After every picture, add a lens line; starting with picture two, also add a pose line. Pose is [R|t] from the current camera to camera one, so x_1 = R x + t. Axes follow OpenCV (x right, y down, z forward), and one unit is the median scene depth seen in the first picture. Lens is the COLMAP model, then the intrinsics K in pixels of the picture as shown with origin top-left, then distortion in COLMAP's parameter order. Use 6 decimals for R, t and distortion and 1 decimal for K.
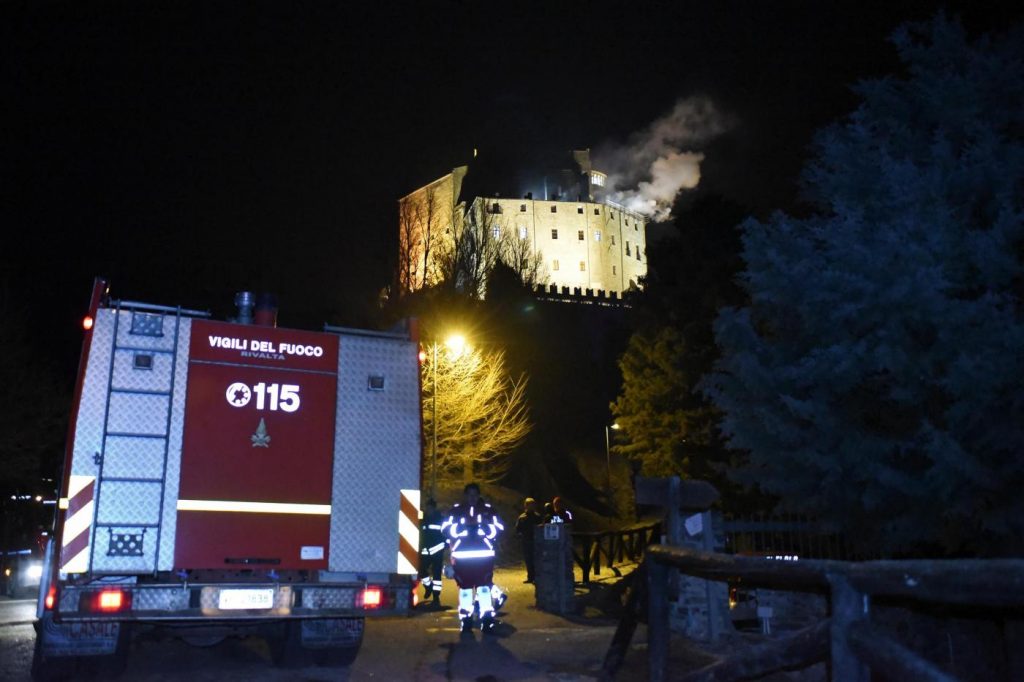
lens RADIAL K [[1330.0, 0, 500.1], [0, 1330.0, 314.1], [0, 0, 1]] dist [0.356765, 0.000000]
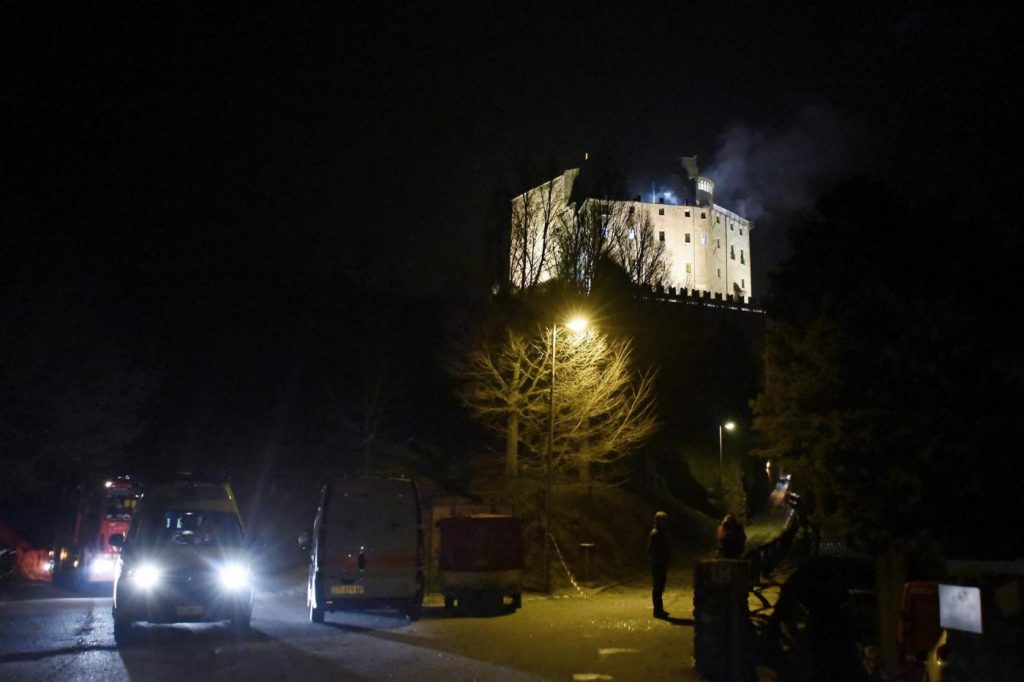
lens RADIAL K [[1293.9, 0, 583.5], [0, 1293.9, 275.2], [0, 0, 1]] dist [0.102777, 0.000000]
pose [[0.999410, 0.029022, -0.018384, -0.014044], [-0.029538, 0.999158, -0.028478, 0.011876], [0.017542, 0.029005, 0.999425, 0.144770]]
